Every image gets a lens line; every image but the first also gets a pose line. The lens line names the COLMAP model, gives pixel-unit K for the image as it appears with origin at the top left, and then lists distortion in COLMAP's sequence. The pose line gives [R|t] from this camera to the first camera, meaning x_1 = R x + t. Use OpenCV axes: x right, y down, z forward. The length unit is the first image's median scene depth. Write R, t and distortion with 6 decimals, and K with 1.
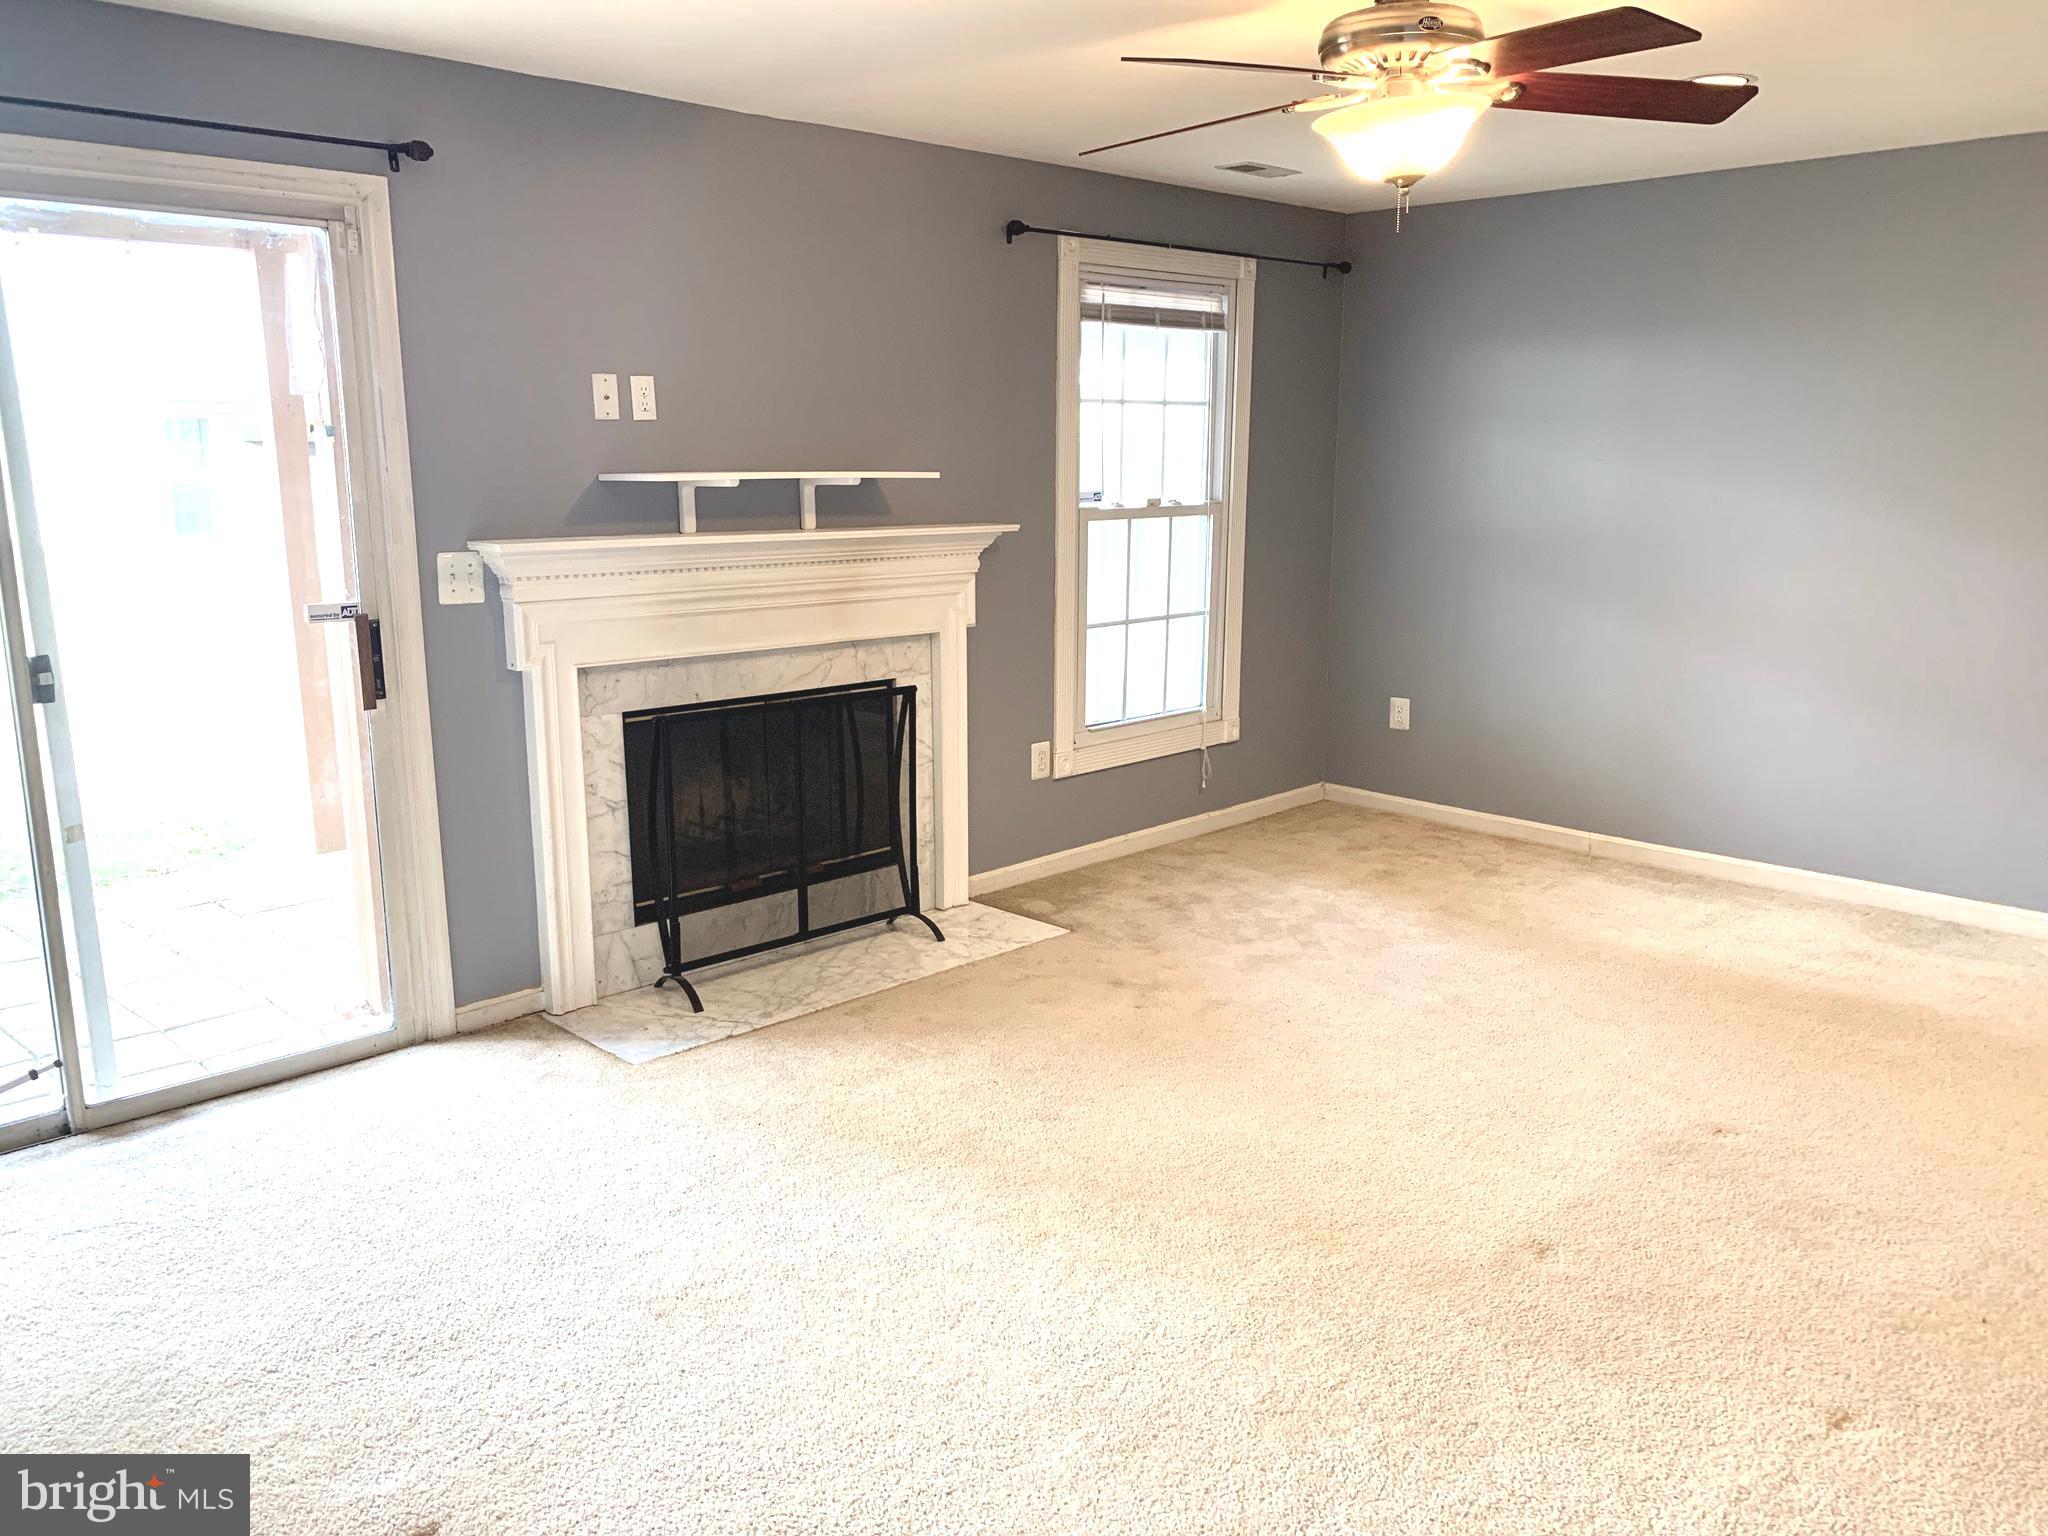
lens RADIAL K [[1551.3, 0, 1036.8], [0, 1551.3, 761.2], [0, 0, 1]] dist [0.035816, -0.043873]
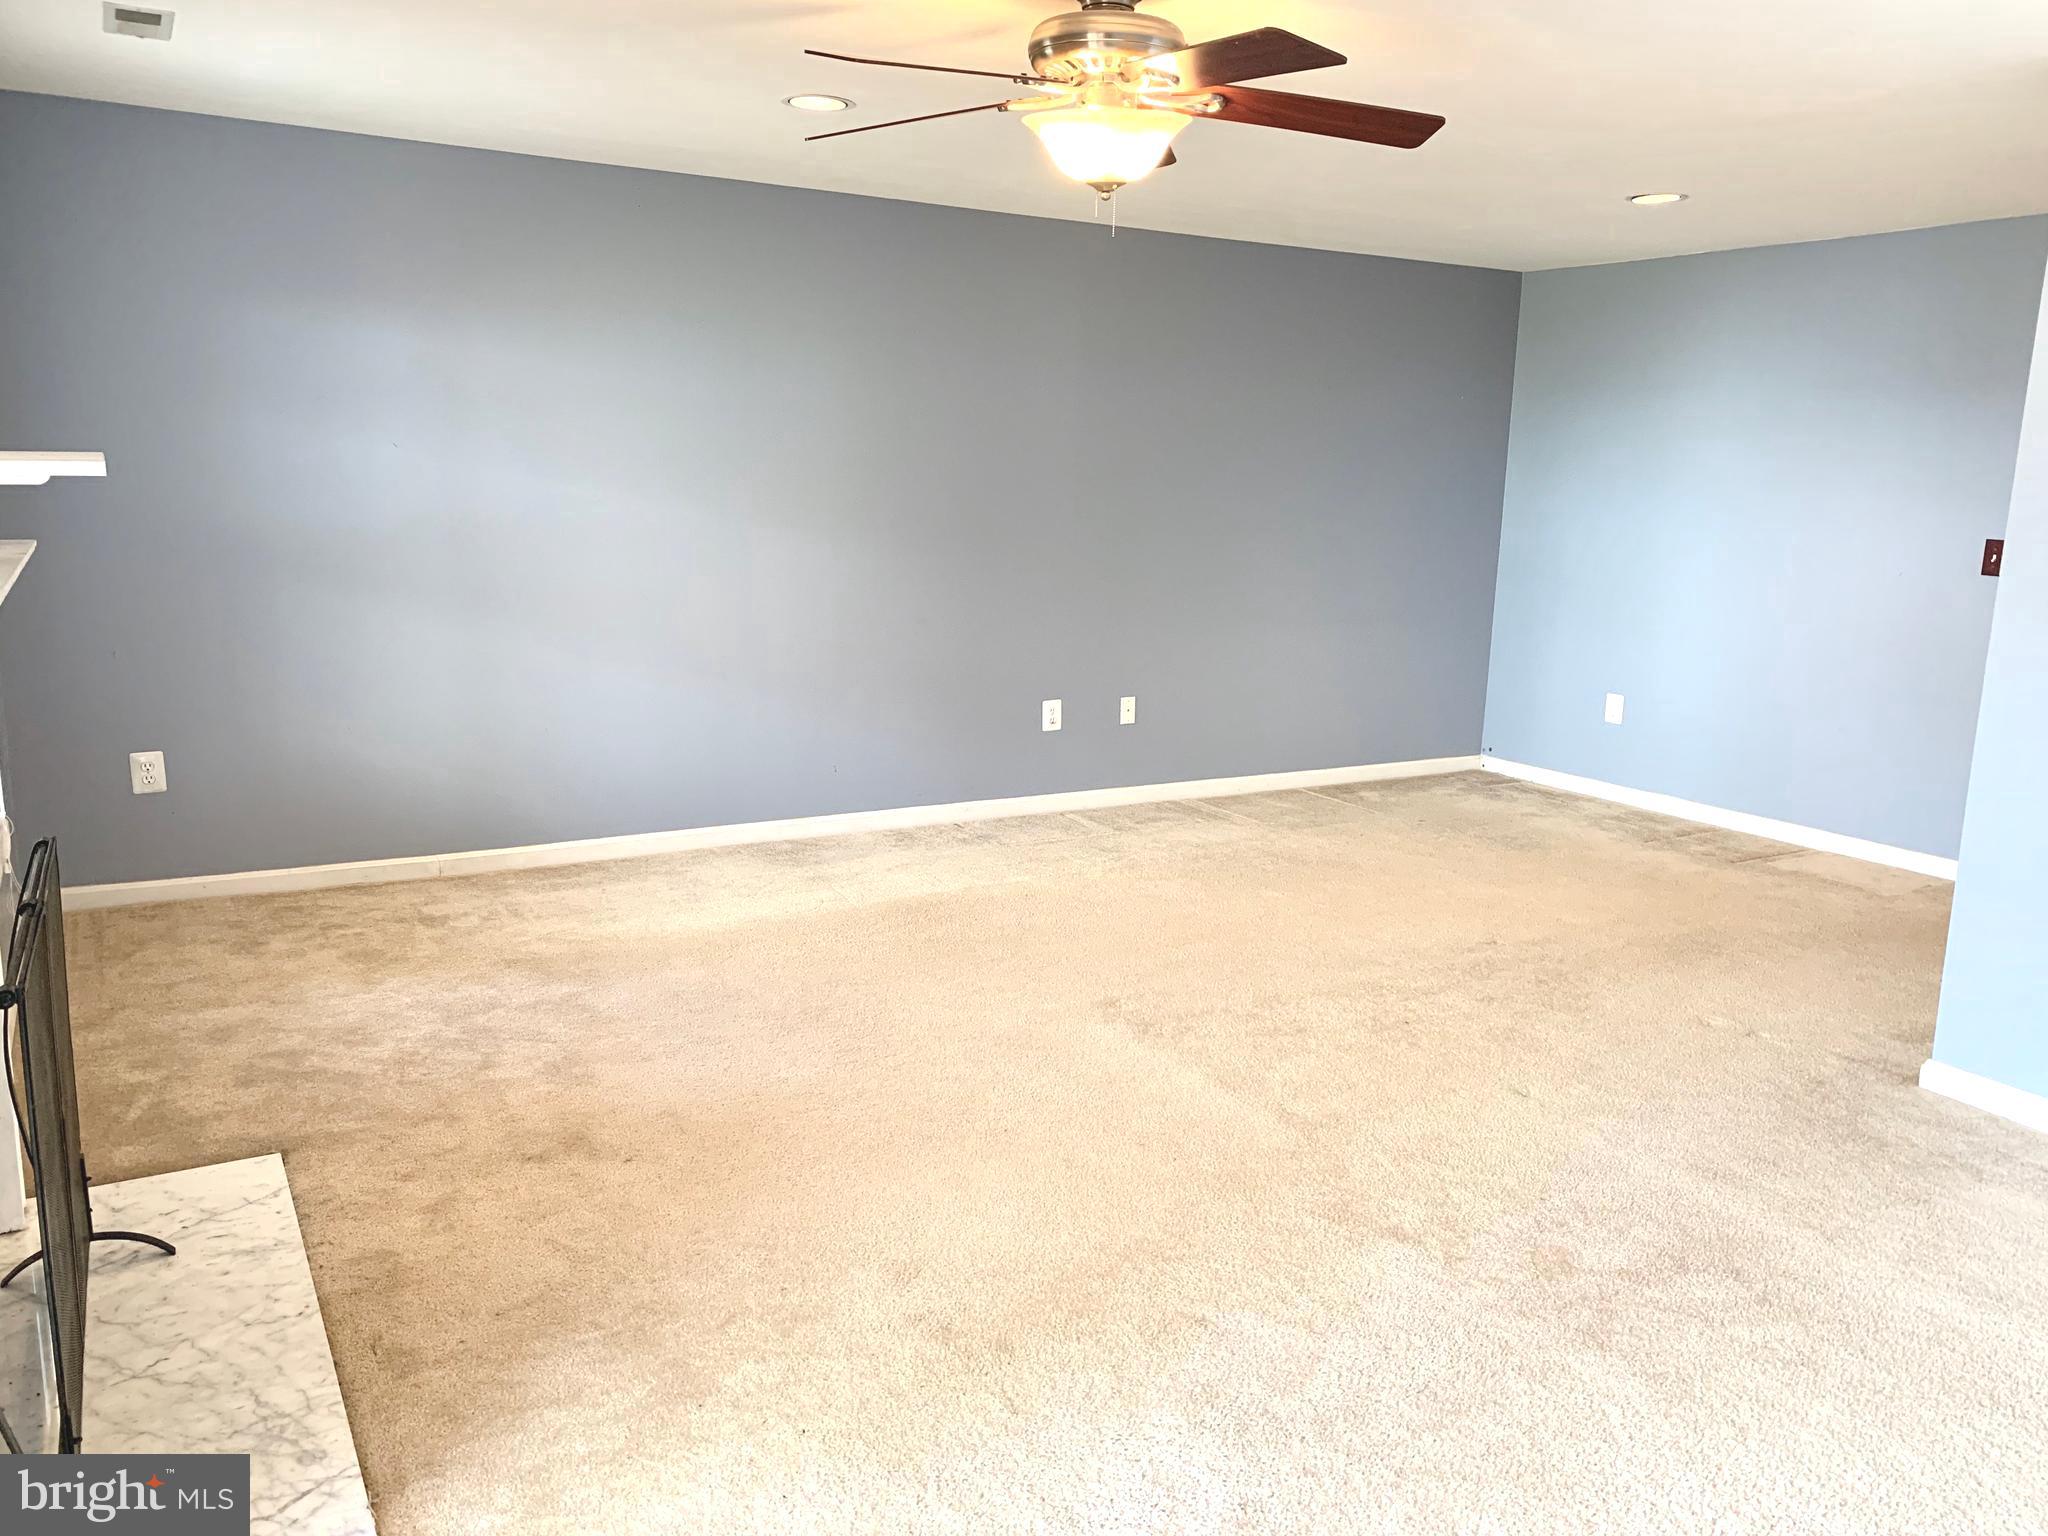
lens RADIAL K [[1551.3, 0, 1034.7], [0, 1551.3, 781.2], [0, 0, 1]] dist [0.035816, -0.043873]
pose [[0.281168, -0.192140, 0.940227, -0.426494], [0.171423, 0.974050, 0.147789, -0.076501], [-0.944224, 0.119623, 0.306809, 0.428759]]
